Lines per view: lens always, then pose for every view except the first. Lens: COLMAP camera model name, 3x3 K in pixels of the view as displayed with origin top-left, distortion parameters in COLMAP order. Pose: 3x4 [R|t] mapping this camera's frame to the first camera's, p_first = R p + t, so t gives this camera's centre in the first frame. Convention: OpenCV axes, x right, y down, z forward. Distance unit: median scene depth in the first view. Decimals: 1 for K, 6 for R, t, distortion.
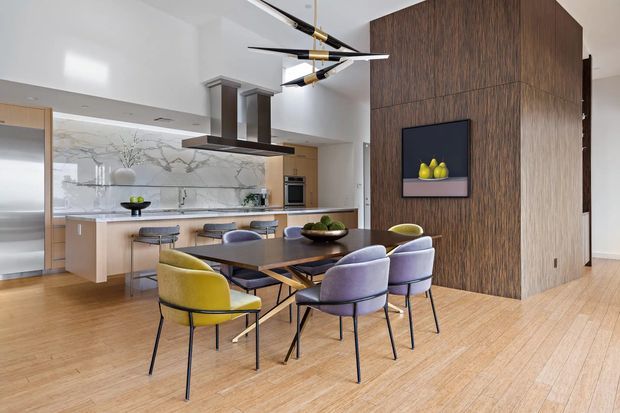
lens RADIAL K [[381.1, 0, 310.1], [0, 381.1, 203.4], [0, 0, 1]] dist [-0.002200, -0.000249]
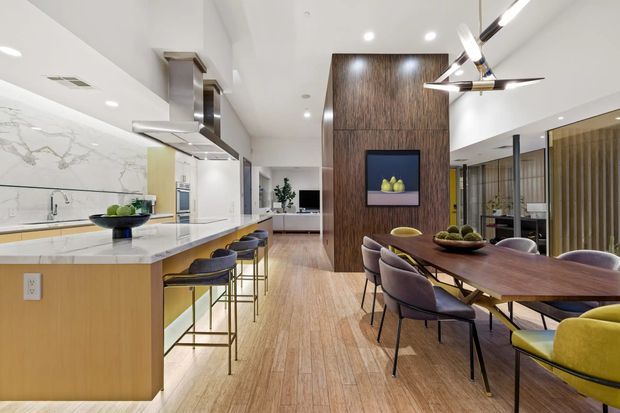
lens RADIAL K [[264.5, 0, 307.5], [0, 264.5, 205.4], [0, 0, 1]] dist [-0.001576, -0.000303]
pose [[0.735048, 0.001816, 0.678013, -0.488101], [0.005075, 0.999954, -0.008181, -0.010845], [-0.677996, 0.009455, 0.735004, 0.510387]]
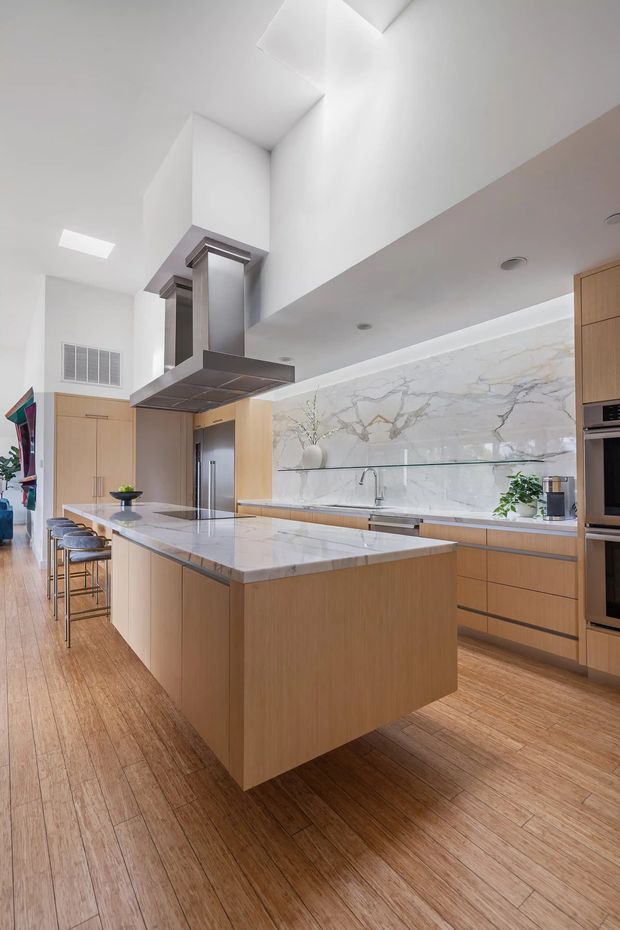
lens RADIAL K [[426.7, 0, 310.2], [0, 426.7, 470.7], [0, 0, 1]] dist [-0.000909, -0.000014]
pose [[-0.204423, -0.013985, -0.978783, 0.430879], [-0.006508, 0.999895, -0.012927, -0.043835], [0.978861, 0.003727, -0.204493, 1.560001]]
